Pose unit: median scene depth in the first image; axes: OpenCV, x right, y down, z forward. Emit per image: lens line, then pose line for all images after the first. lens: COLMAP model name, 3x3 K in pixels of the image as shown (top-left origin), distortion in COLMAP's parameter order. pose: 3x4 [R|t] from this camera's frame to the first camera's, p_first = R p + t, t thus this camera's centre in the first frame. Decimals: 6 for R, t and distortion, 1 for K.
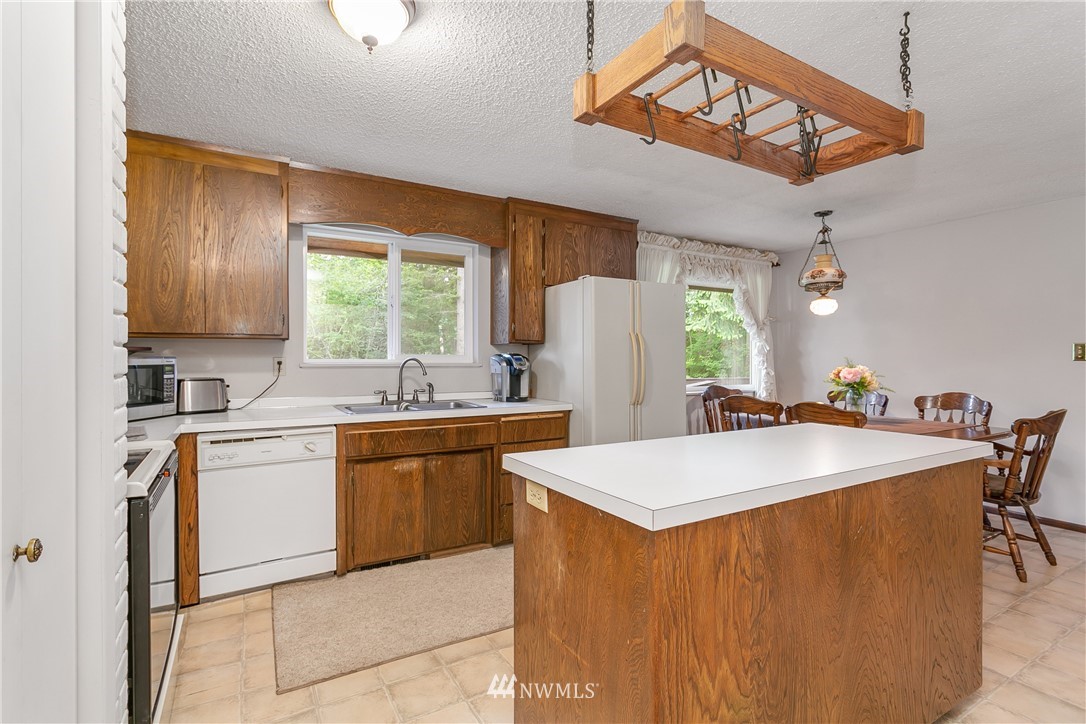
lens RADIAL K [[518.1, 0, 544.2], [0, 518.1, 363.1], [0, 0, 1]] dist [0.000461, -0.000784]
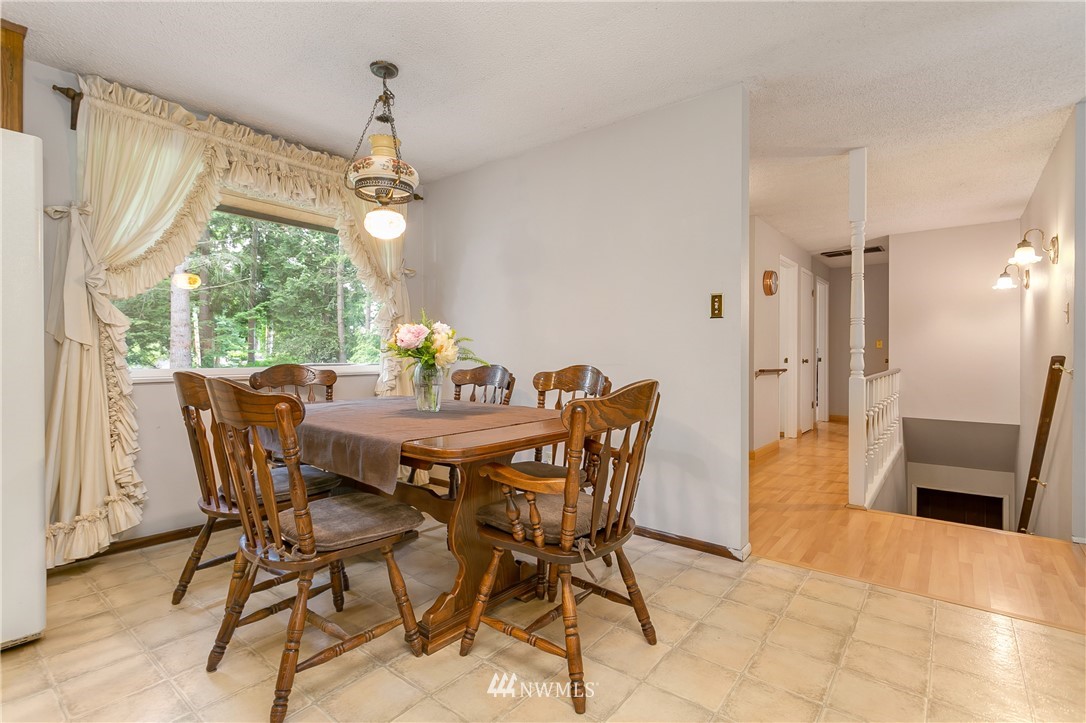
lens RADIAL K [[518.1, 0, 536.4], [0, 518.1, 360.0], [0, 0, 1]] dist [0.000461, -0.000784]
pose [[0.935950, -0.000719, 0.352132, 0.490814], [-0.000123, 0.999997, 0.002368, 0.047459], [-0.352133, -0.002260, 0.935947, 0.371314]]
